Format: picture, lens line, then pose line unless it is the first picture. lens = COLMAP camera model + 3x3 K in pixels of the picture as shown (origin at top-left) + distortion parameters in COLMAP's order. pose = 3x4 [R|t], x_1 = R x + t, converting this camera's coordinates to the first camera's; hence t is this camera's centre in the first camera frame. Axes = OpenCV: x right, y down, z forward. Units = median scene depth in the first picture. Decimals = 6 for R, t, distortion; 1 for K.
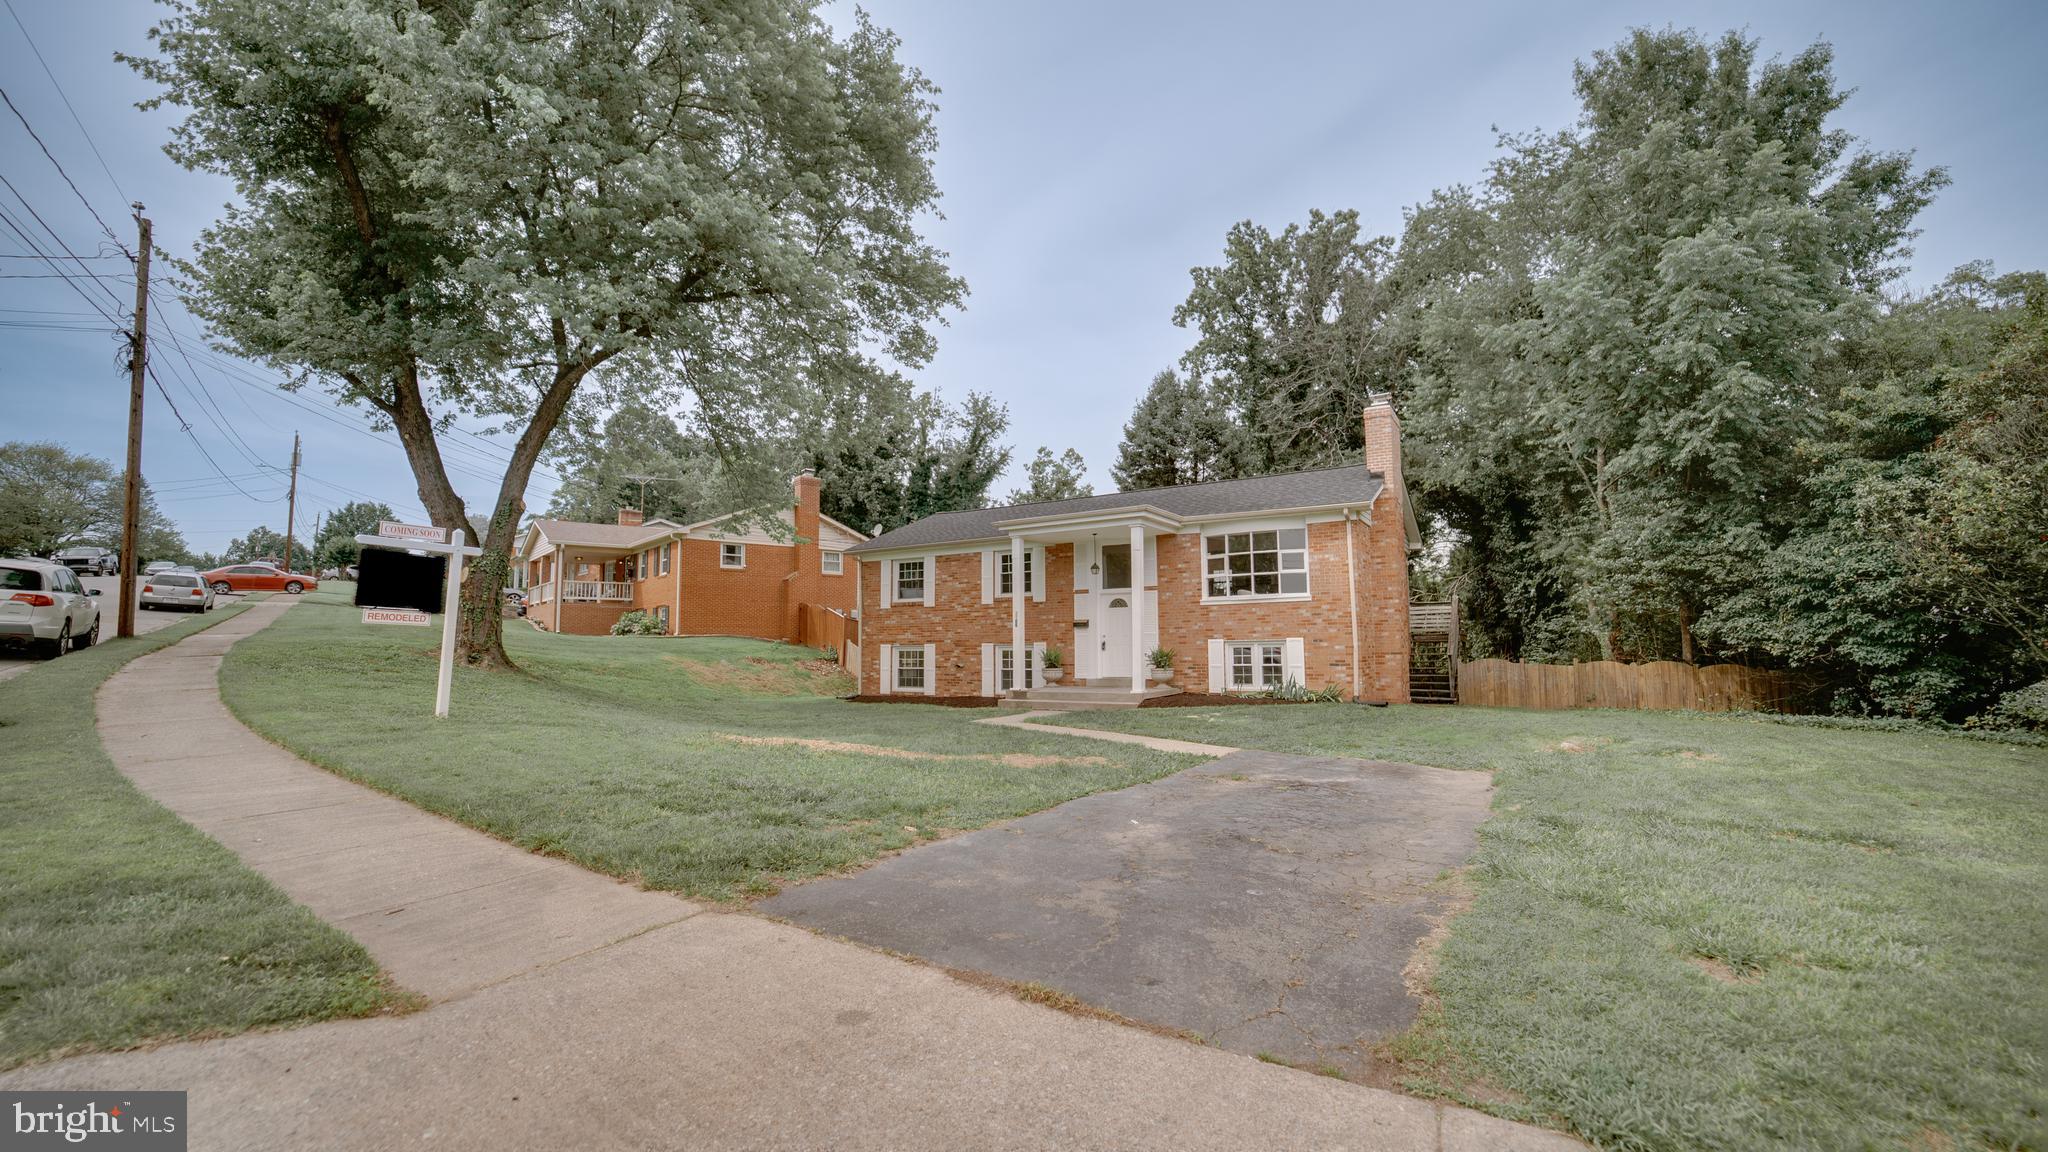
lens RADIAL K [[831.9, 0, 1028.7], [0, 831.9, 577.7], [0, 0, 1]] dist [-0.022663, 0.000010]
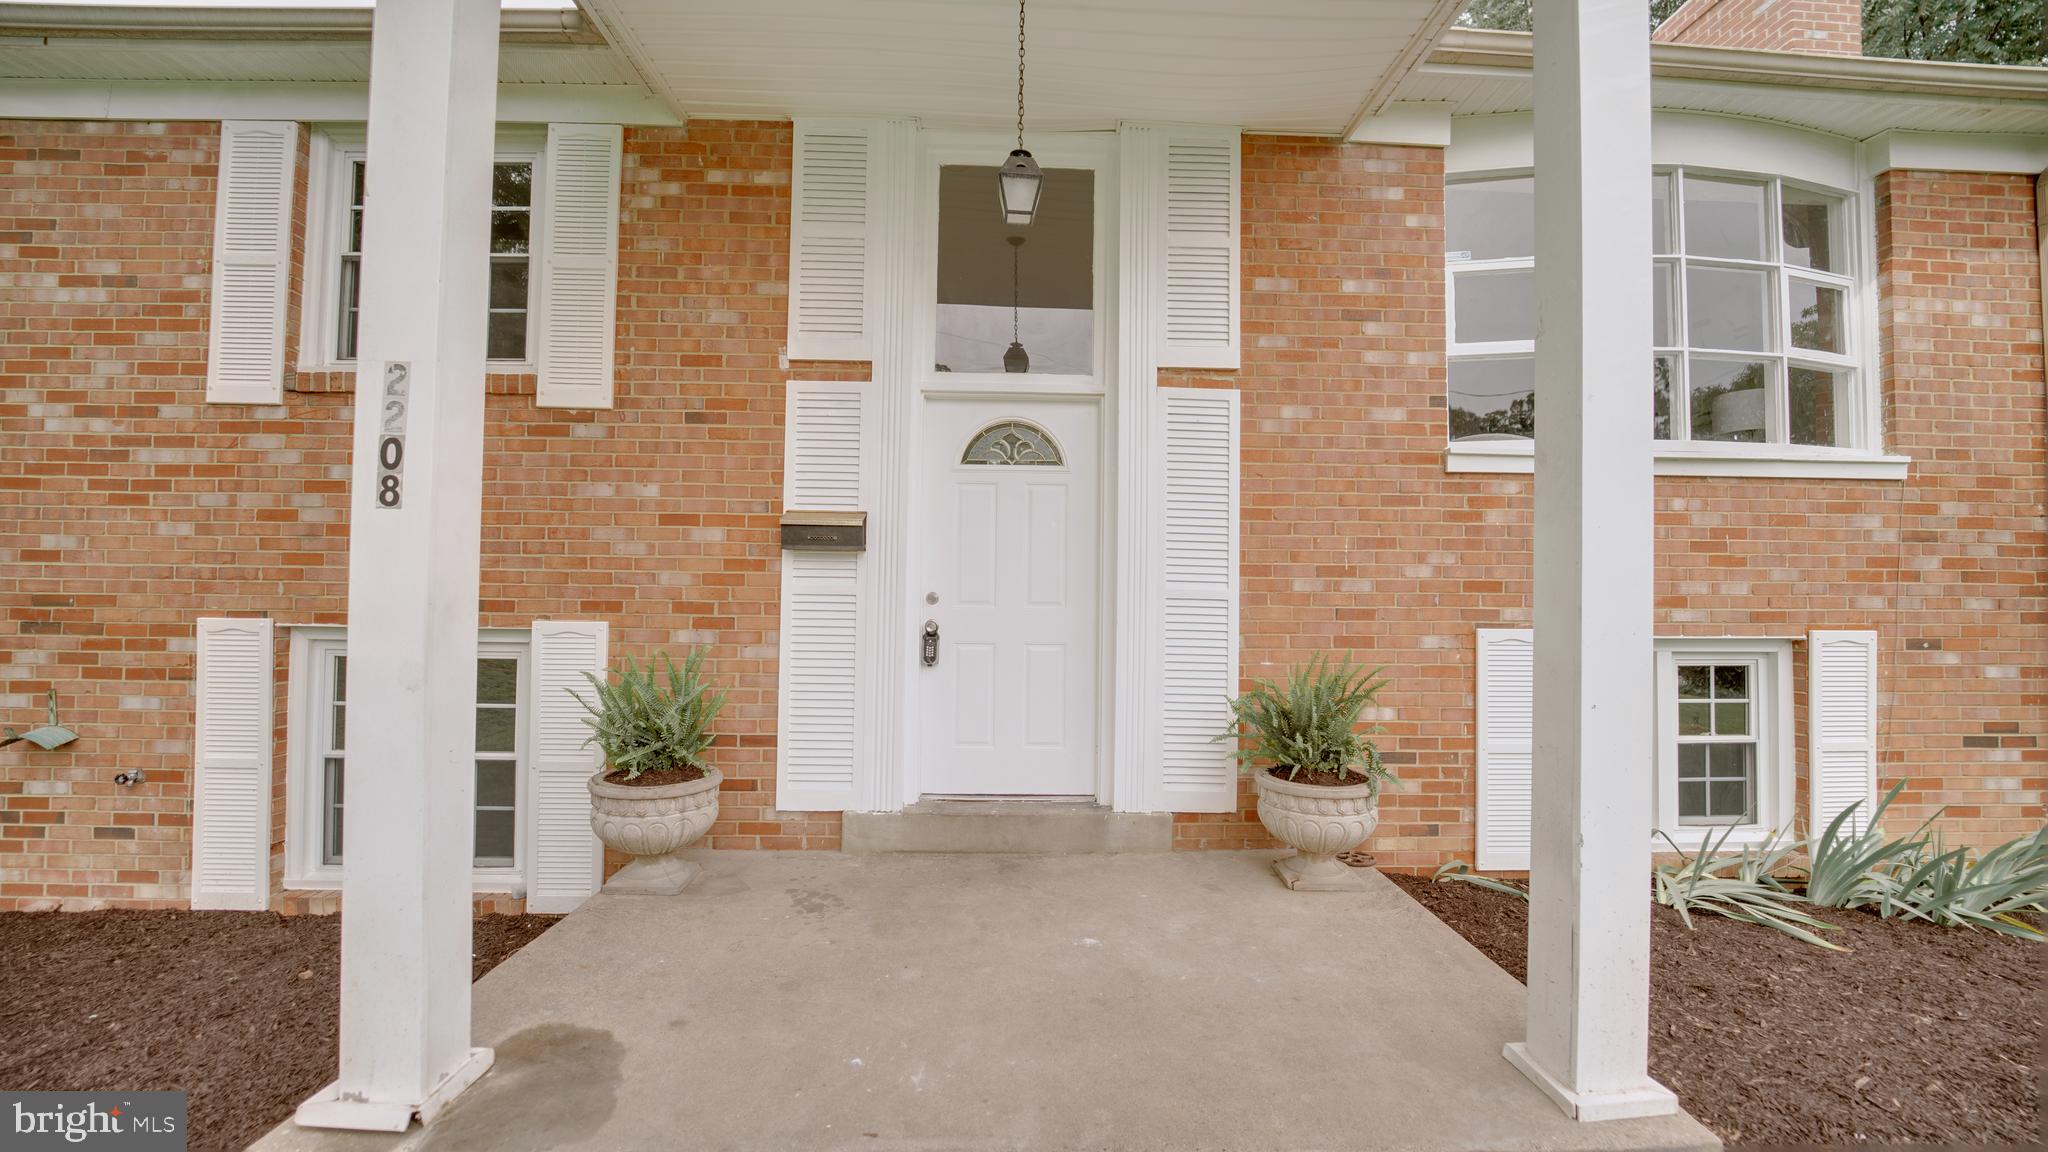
lens RADIAL K [[831.9, 0, 1028.7], [0, 831.9, 577.7], [0, 0, 1]] dist [-0.022663, 0.000010]
pose [[0.829229, 0.032223, 0.557980, -0.005803], [-0.066932, 0.996877, 0.041899, 0.056197], [-0.554887, -0.072091, 0.828796, 0.834728]]
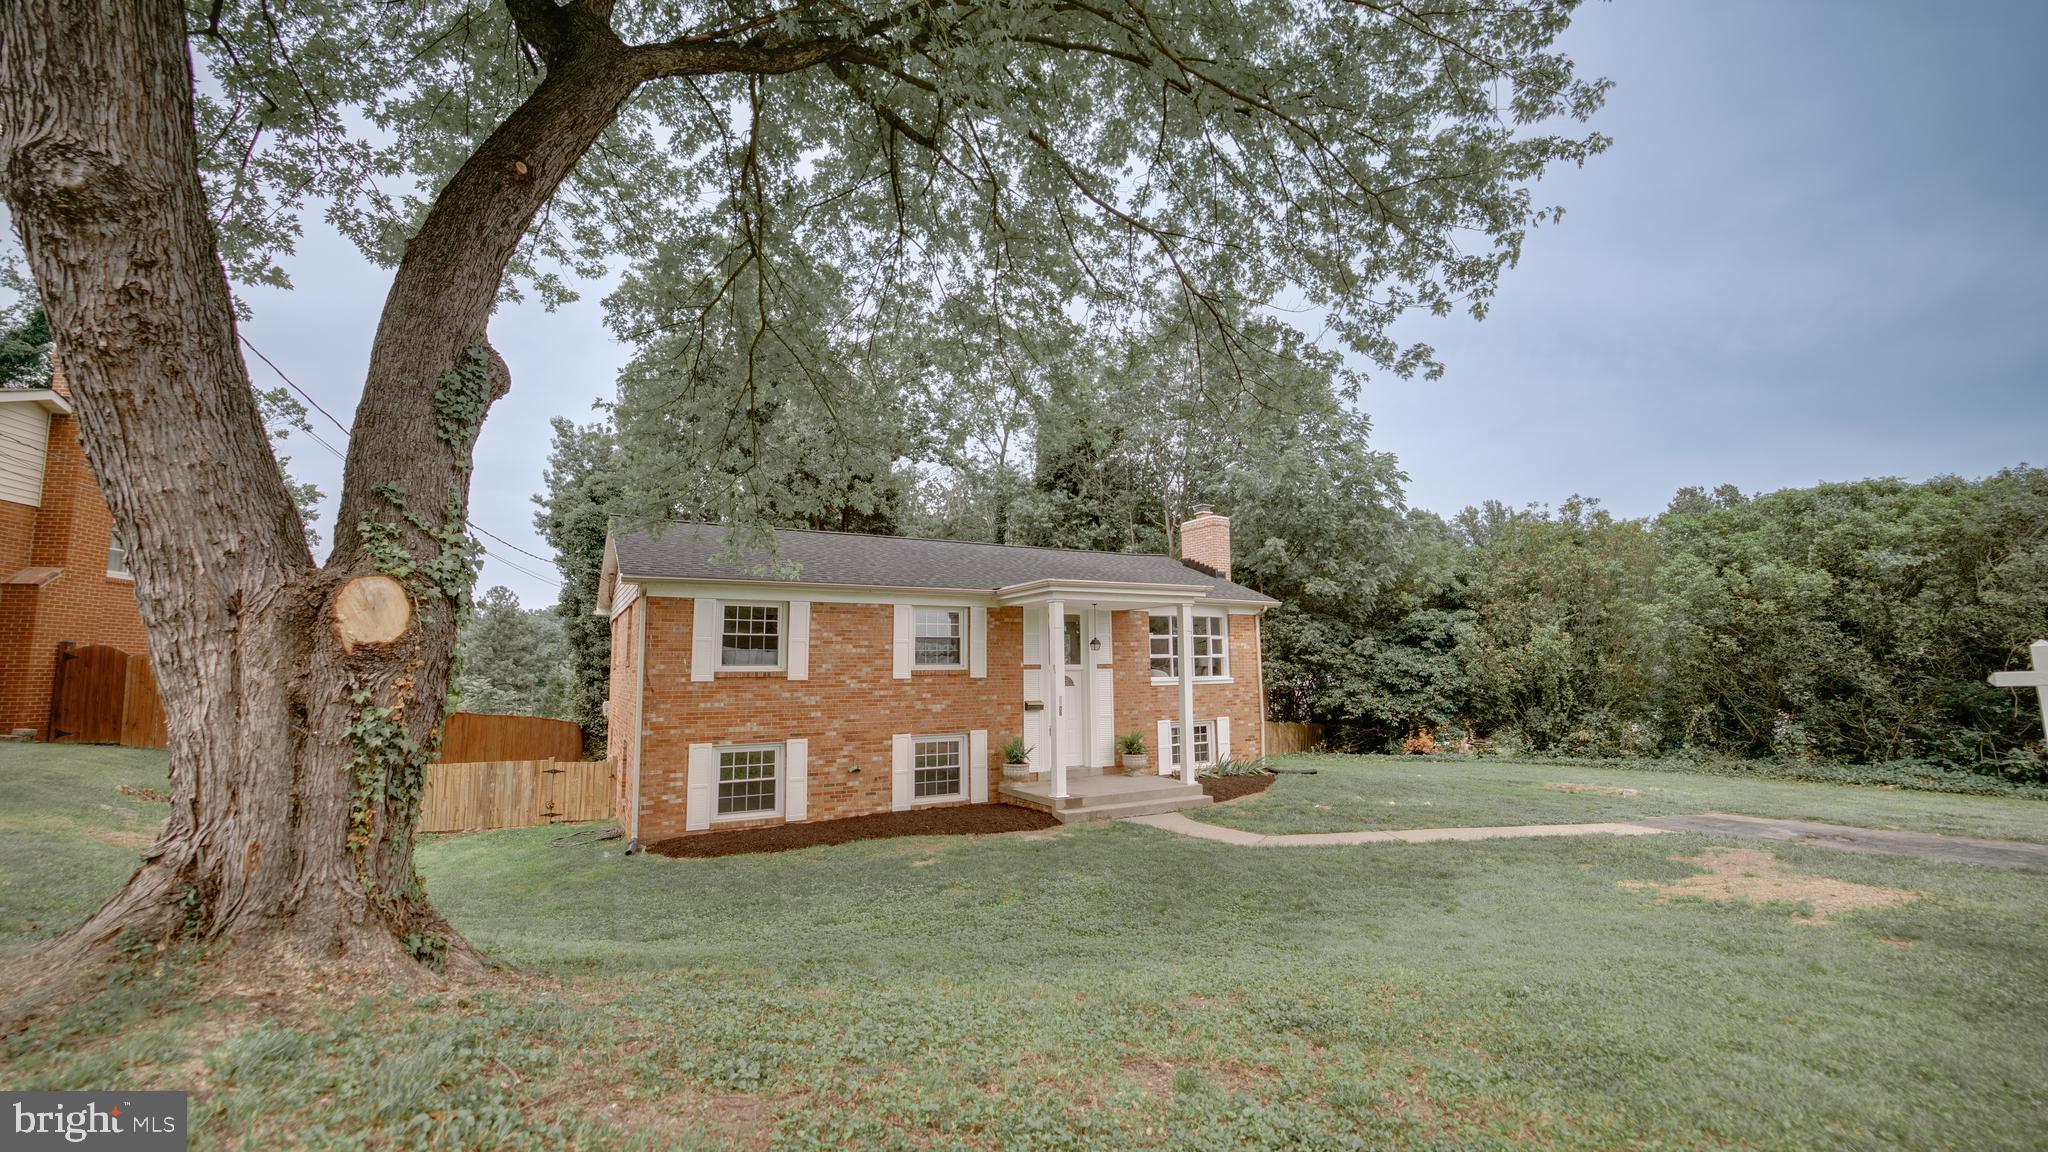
lens RADIAL K [[831.9, 0, 1028.7], [0, 831.9, 577.7], [0, 0, 1]] dist [-0.022663, 0.000010]
pose [[0.470554, 0.102555, 0.876391, -0.700398], [-0.067847, 0.994488, -0.079946, -0.005389], [-0.879759, -0.021842, 0.474918, 0.630006]]
